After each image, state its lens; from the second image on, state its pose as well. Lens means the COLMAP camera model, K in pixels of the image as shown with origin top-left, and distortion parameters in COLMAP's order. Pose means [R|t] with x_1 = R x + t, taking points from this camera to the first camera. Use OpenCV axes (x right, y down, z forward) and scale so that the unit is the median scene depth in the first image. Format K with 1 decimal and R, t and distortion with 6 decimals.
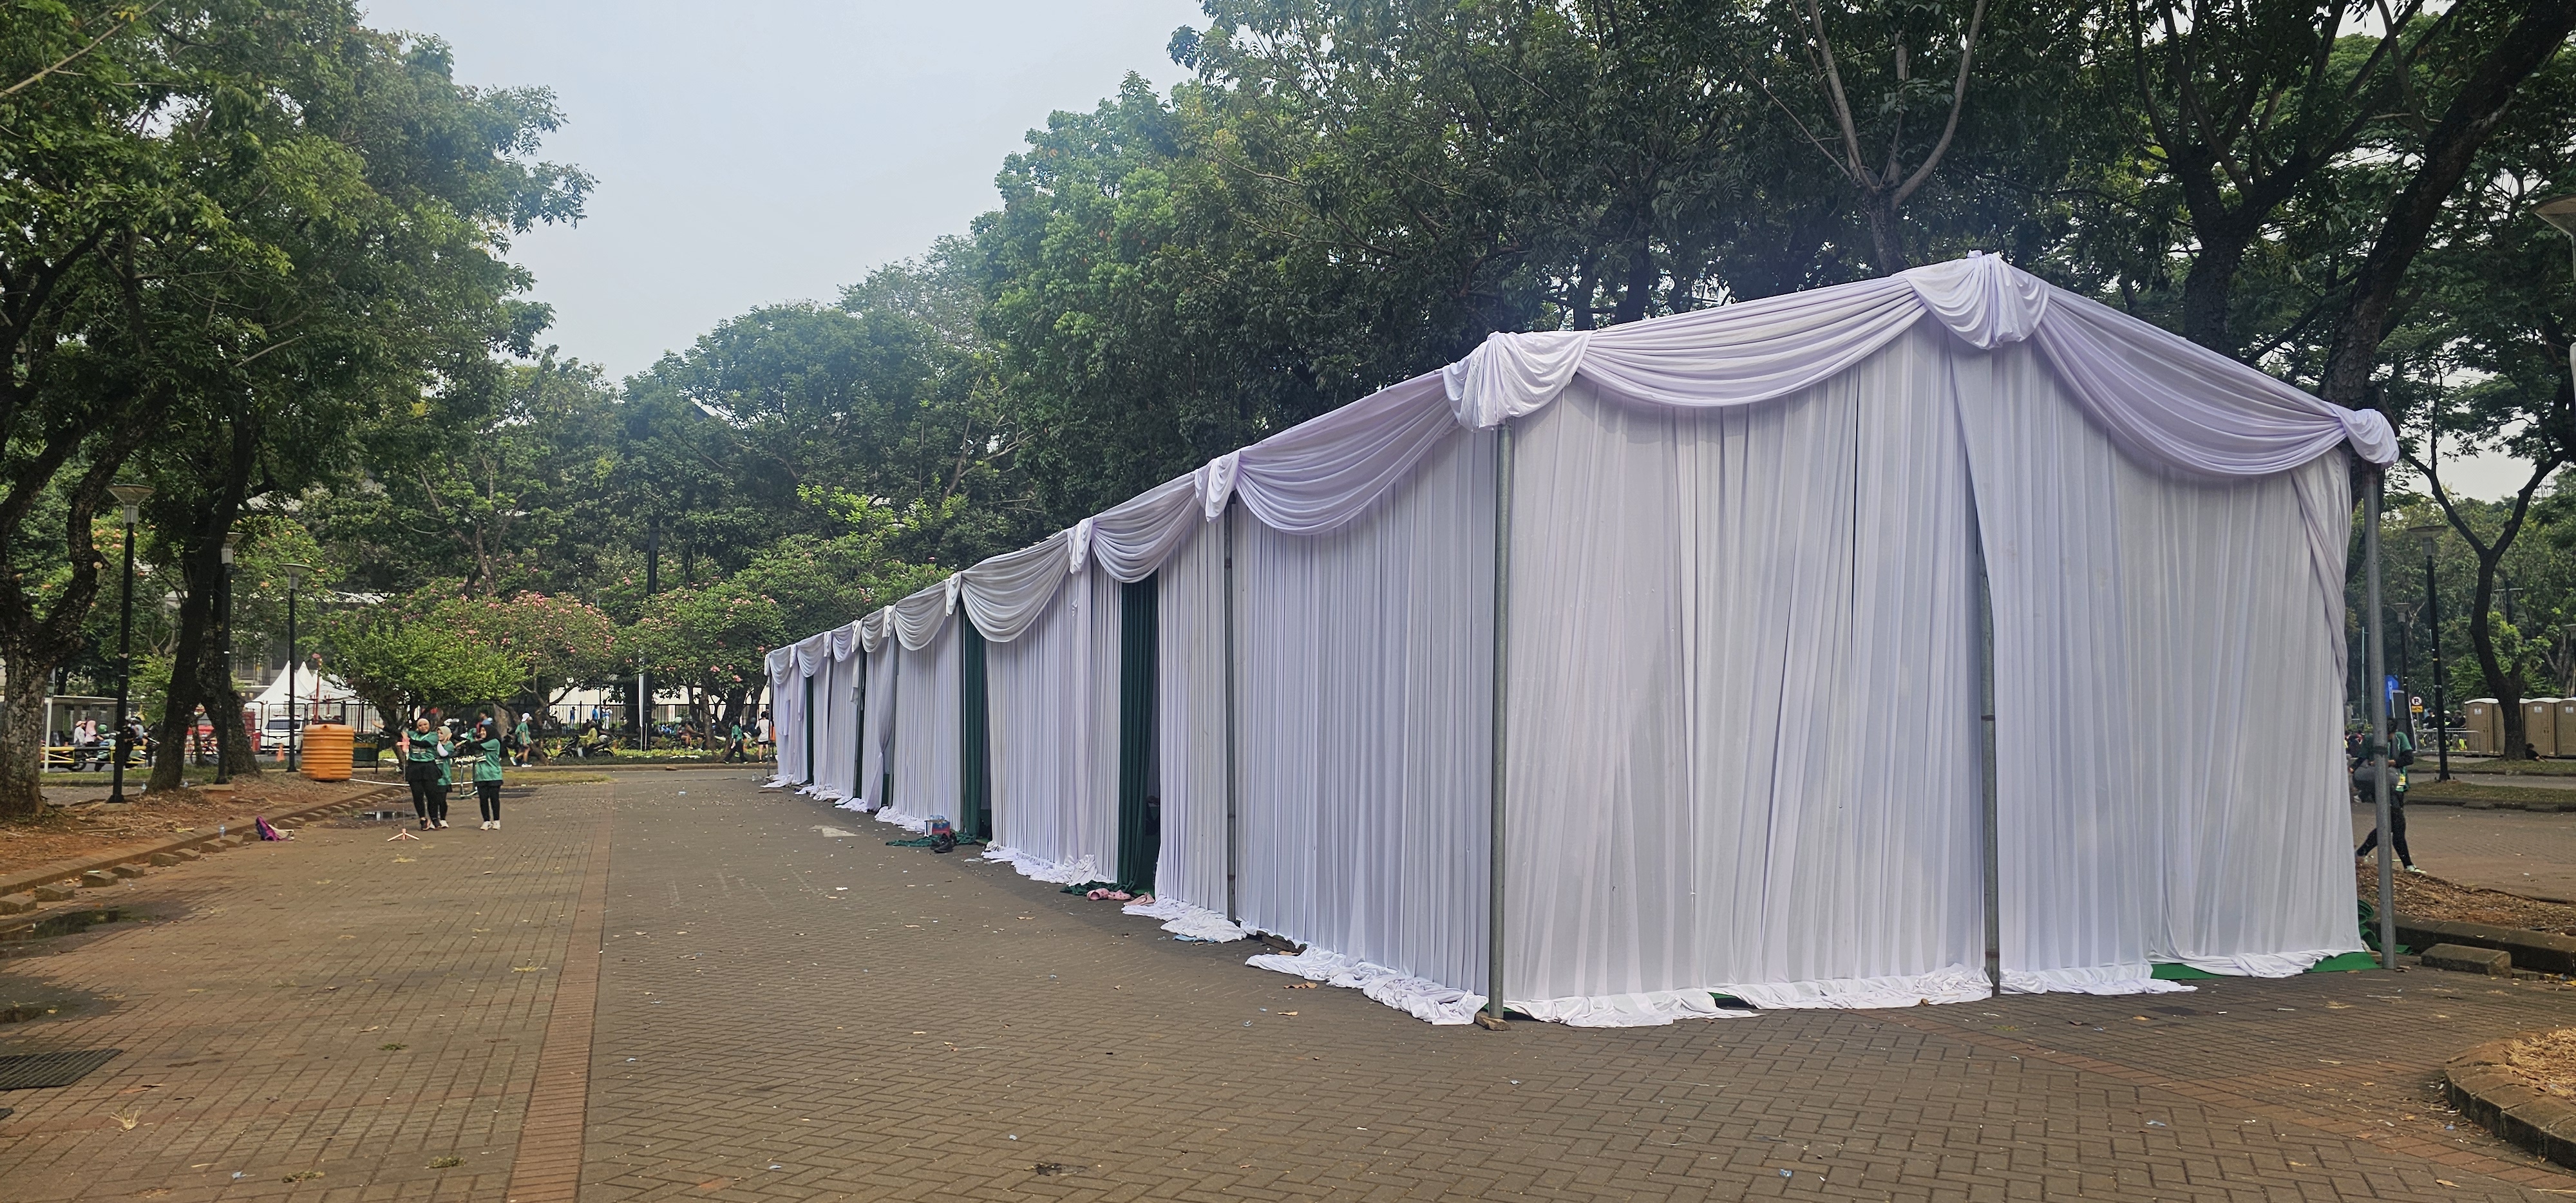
lens RADIAL K [[1745.2, 0, 1239.9], [0, 1745.2, 583.0], [0, 0, 1]] dist [0.083738, -0.087804]
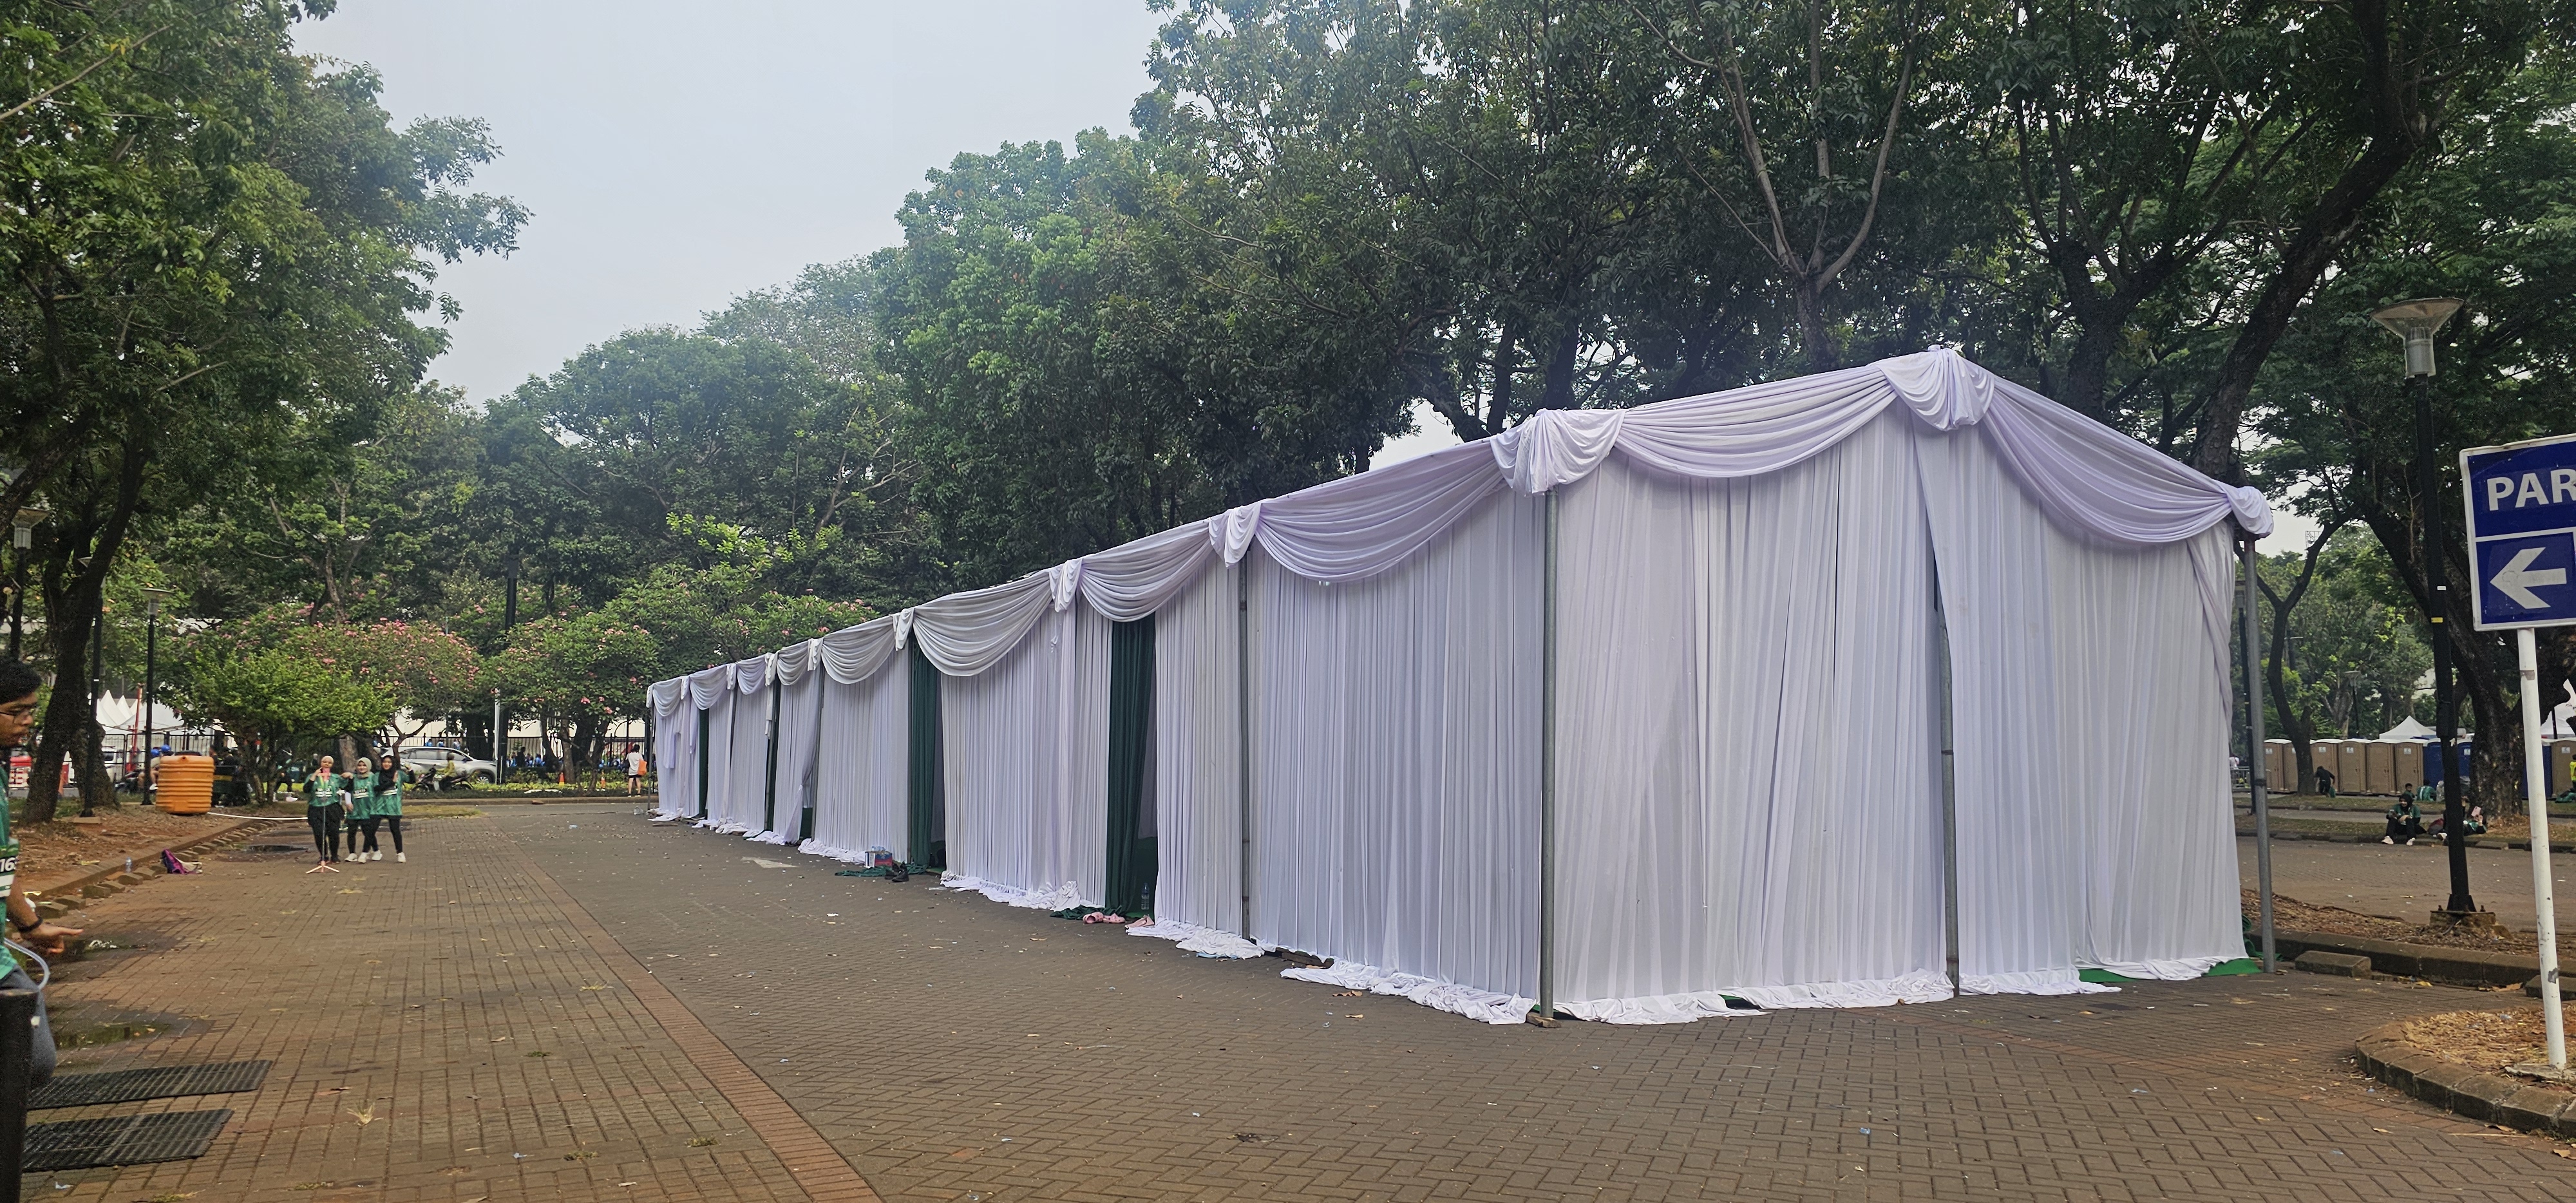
lens RADIAL K [[1750.6, 0, 1250.2], [0, 1750.6, 570.4], [0, 0, 1]] dist [0.082033, -0.091603]
pose [[0.995374, 0.013851, 0.095071, -0.086420], [-0.011299, 0.999563, -0.027329, -0.003179], [-0.095408, 0.026128, 0.995095, -0.063409]]
